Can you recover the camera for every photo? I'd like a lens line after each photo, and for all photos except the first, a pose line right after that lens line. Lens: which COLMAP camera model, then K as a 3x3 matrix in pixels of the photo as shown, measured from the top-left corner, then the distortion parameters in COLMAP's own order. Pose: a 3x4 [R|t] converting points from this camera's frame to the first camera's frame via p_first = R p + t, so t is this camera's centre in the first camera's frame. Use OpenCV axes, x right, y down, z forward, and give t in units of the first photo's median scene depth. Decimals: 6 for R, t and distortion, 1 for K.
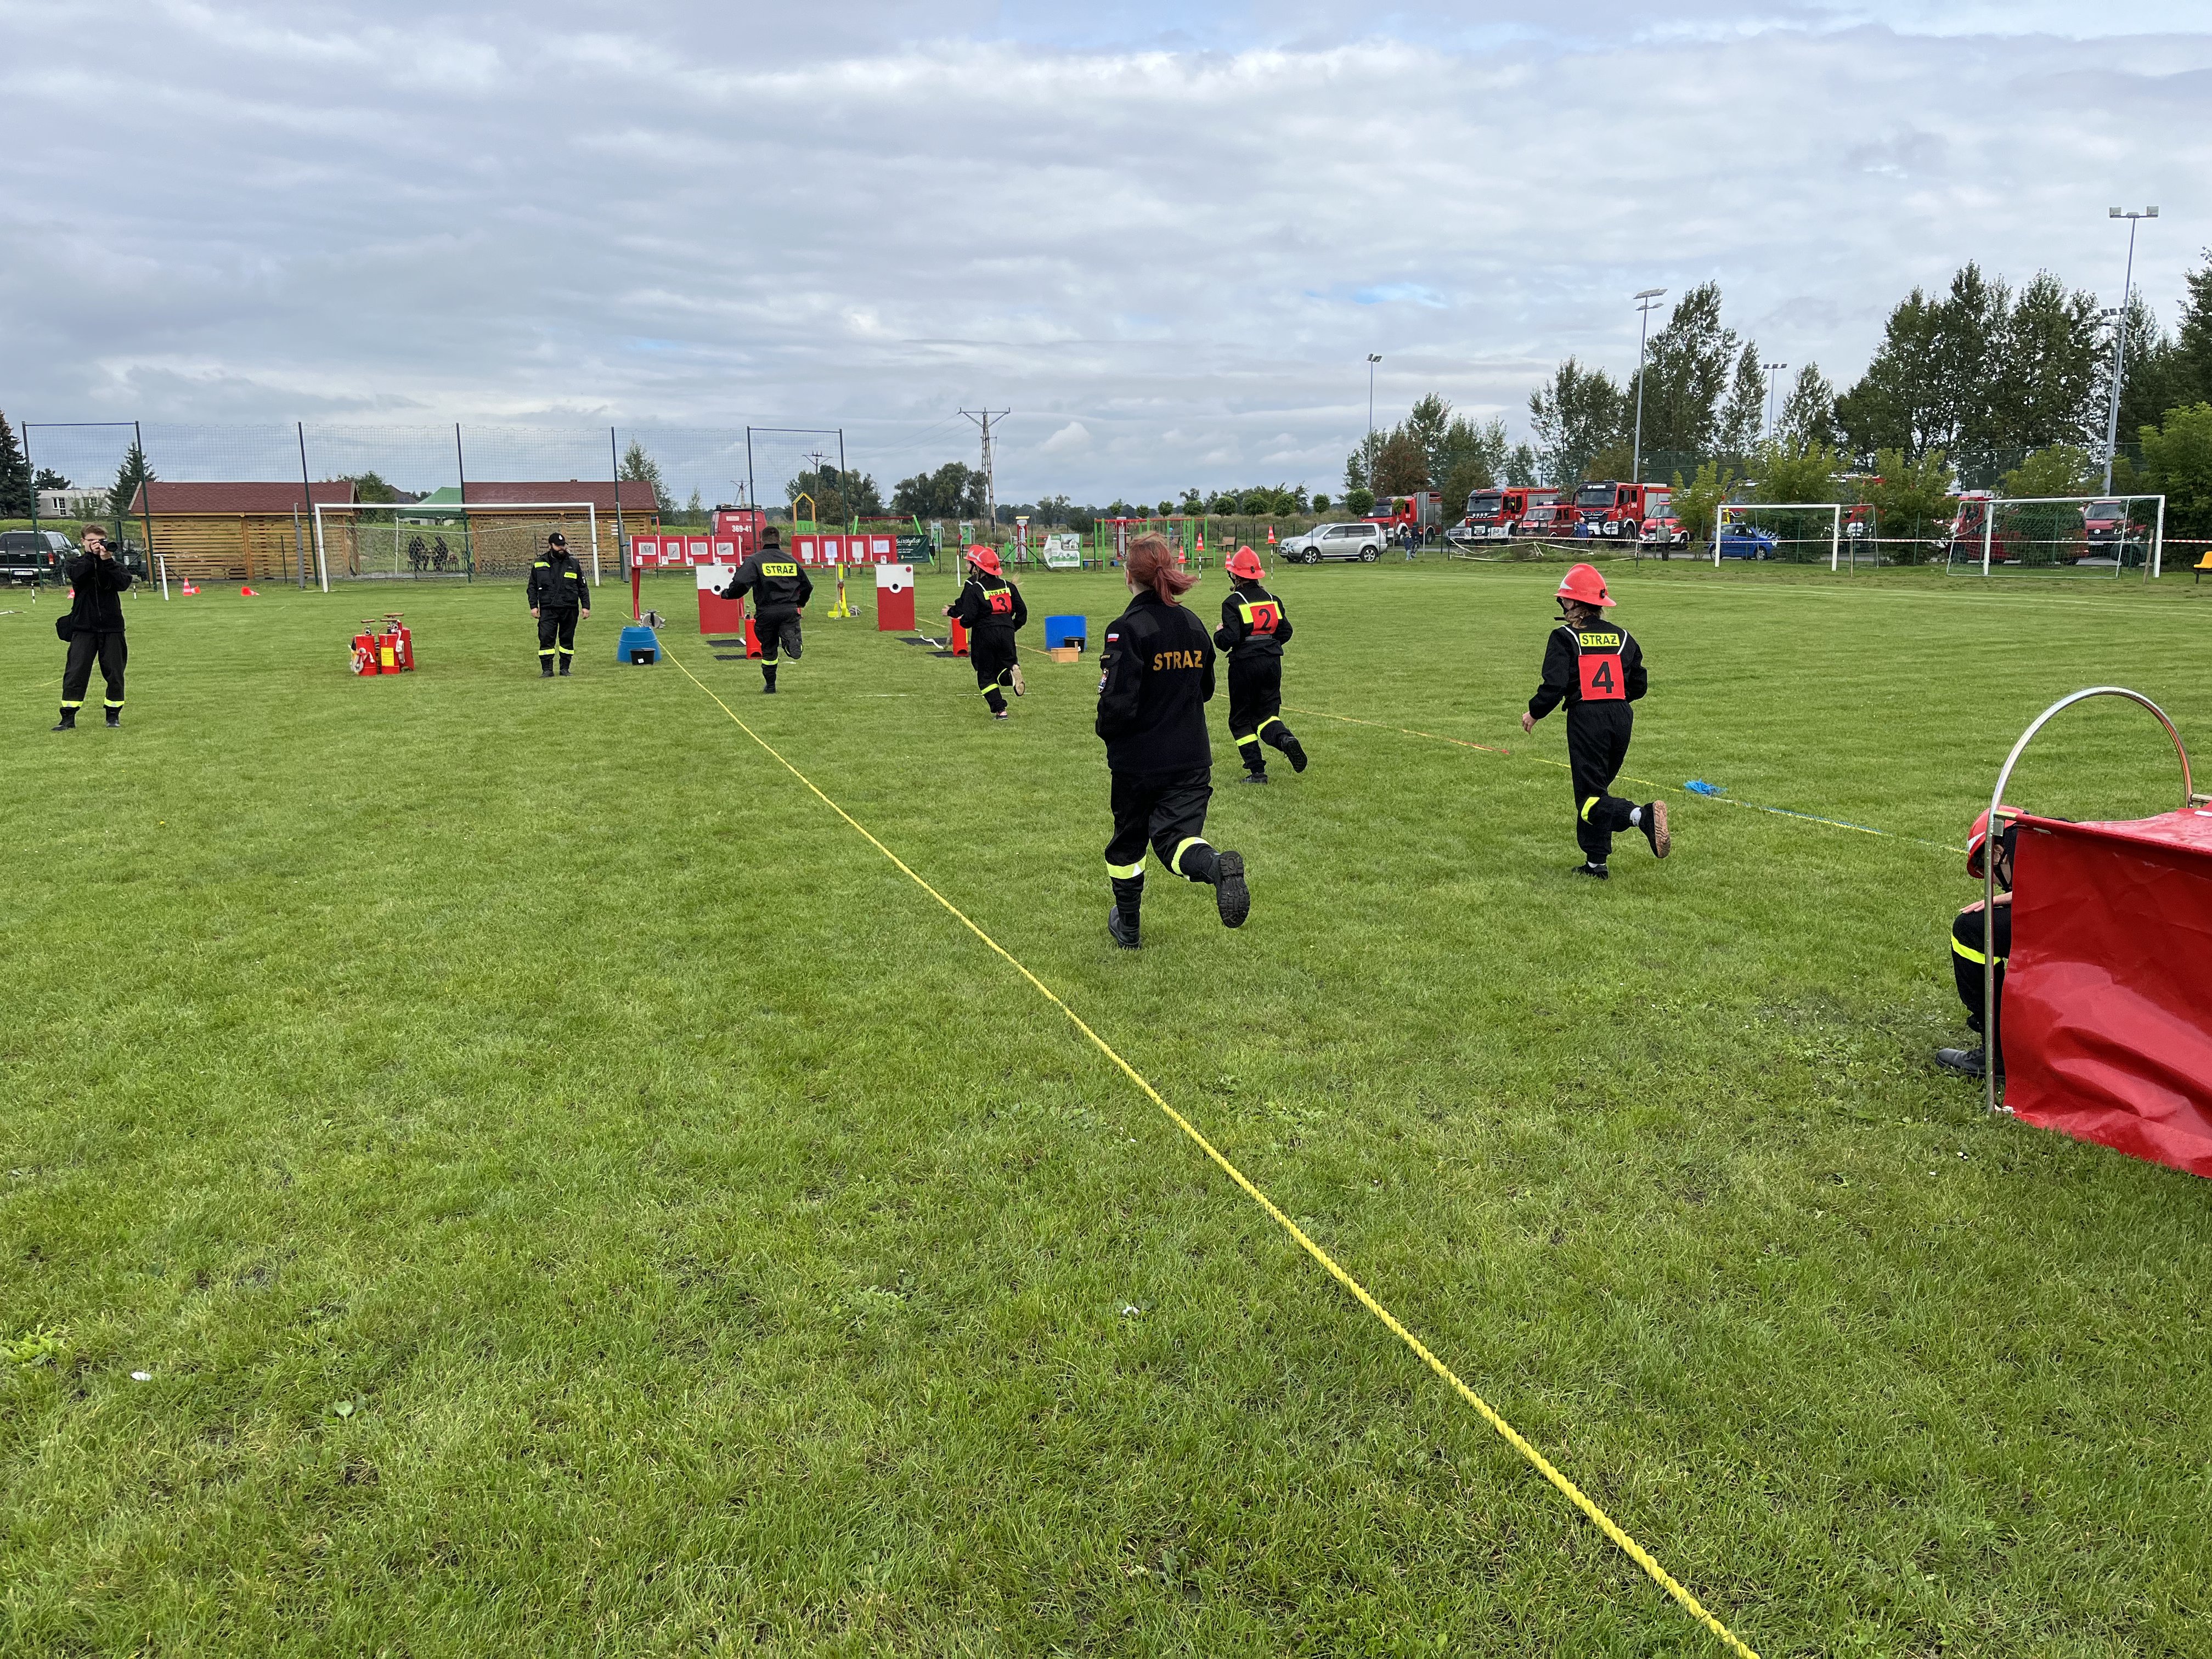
lens RADIAL K [[1668.0, 0, 1111.3], [0, 1668.0, 845.6], [0, 0, 1]] dist [0.044408, -0.059573]
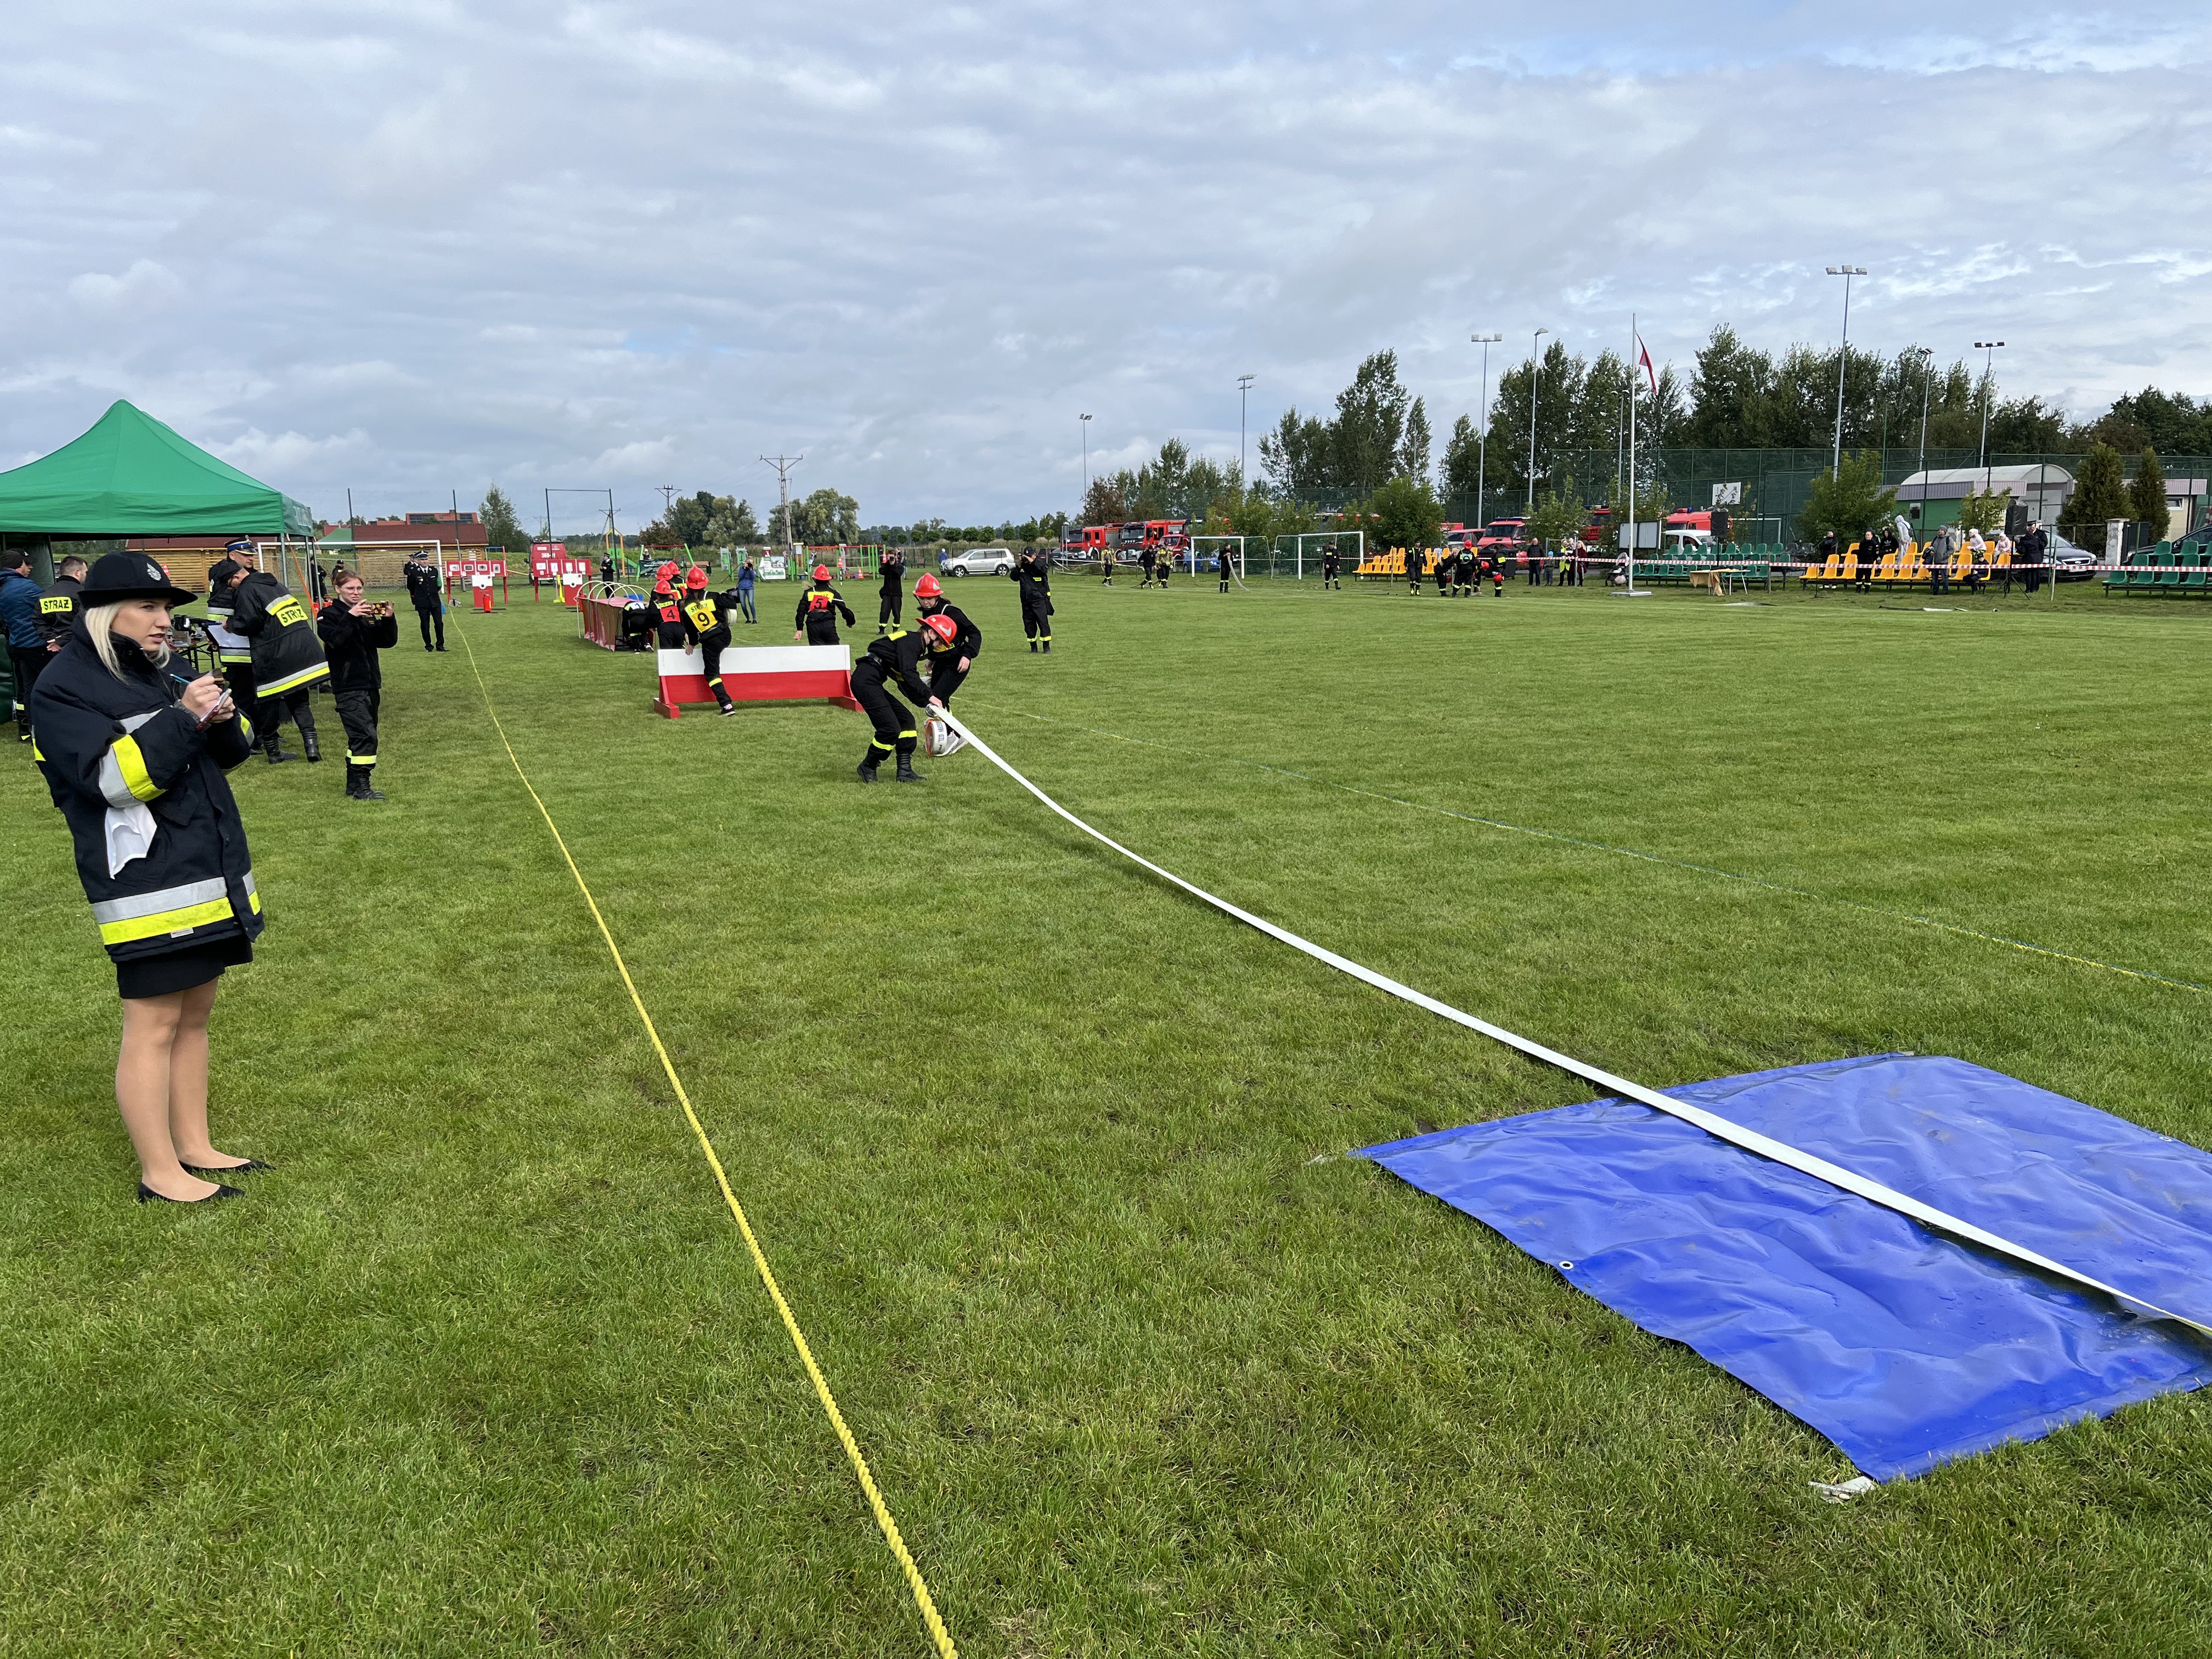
lens RADIAL K [[1668.0, 0, 1107.3], [0, 1668.0, 845.7], [0, 0, 1]] dist [0.044408, -0.059573]
pose [[0.998306, -0.018403, 0.055203, 0.078421], [0.019053, 0.999755, -0.011263, 0.039017], [-0.054982, 0.012296, 0.998412, -0.211520]]
